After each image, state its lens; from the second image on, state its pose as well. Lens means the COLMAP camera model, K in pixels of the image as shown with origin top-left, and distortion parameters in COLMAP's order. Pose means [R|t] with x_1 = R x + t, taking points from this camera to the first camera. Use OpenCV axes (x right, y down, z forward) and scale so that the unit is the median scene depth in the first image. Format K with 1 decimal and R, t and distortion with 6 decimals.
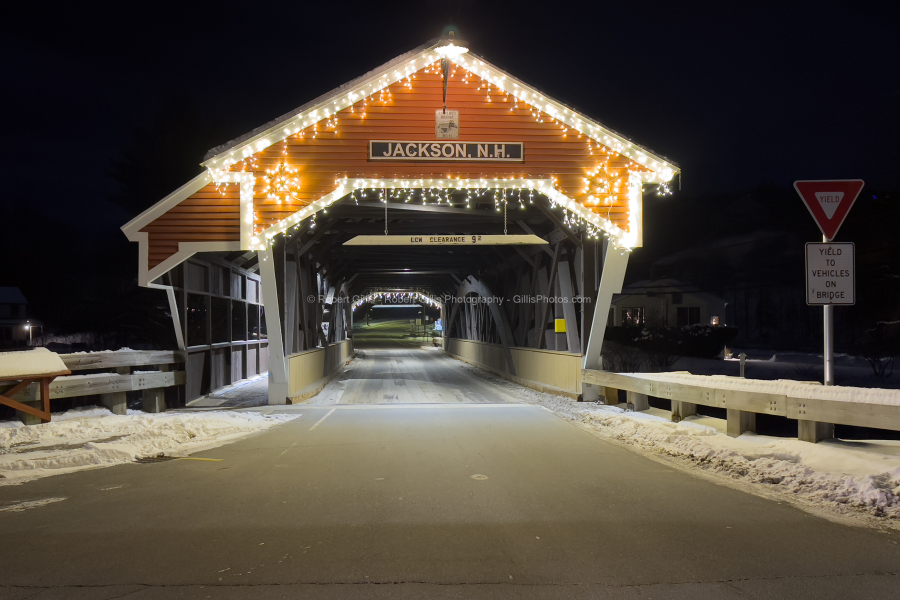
lens RADIAL K [[783.8, 0, 447.5], [0, 783.8, 306.9], [0, 0, 1]] dist [0.049543, -0.047011]
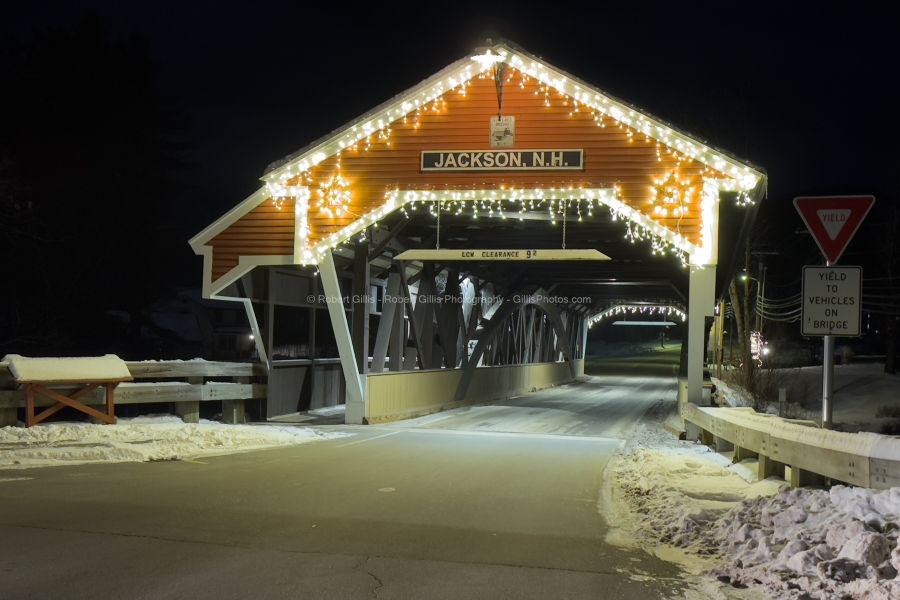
lens RADIAL K [[998.8, 0, 479.5], [0, 998.8, 300.0], [0, 0, 1]] dist [0.049121, 0.000000]
pose [[0.961331, 0.019318, -0.274717, 0.307292], [-0.025465, 0.999498, -0.018824, -0.008494], [0.274216, 0.025092, 0.961341, -0.151816]]
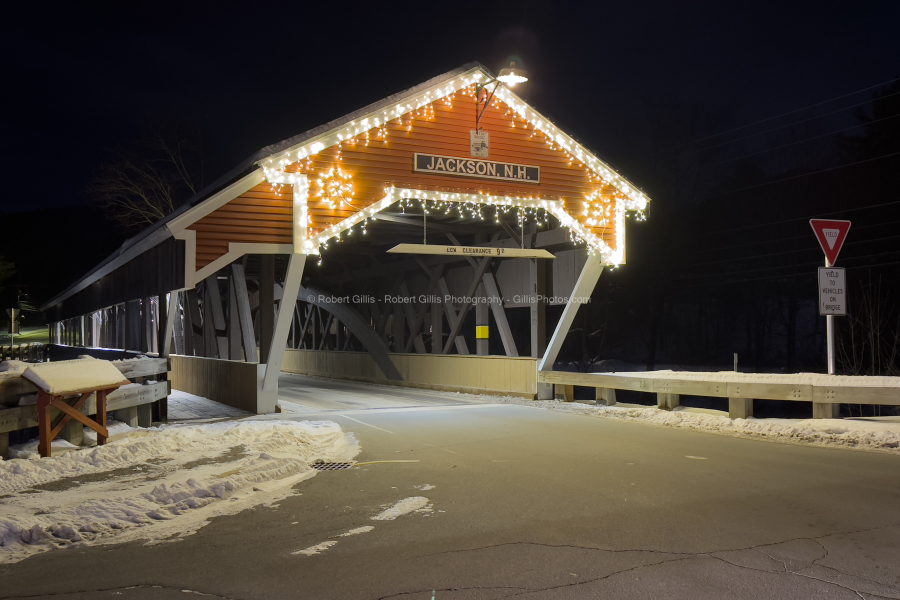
lens RADIAL K [[783.8, 0, 450.4], [0, 783.8, 304.9], [0, 0, 1]] dist [0.049543, -0.047011]
pose [[0.921213, 0.014225, 0.388798, -0.454780], [-0.008778, 0.999837, -0.015783, 0.005266], [-0.388959, 0.011126, 0.921188, 0.027220]]
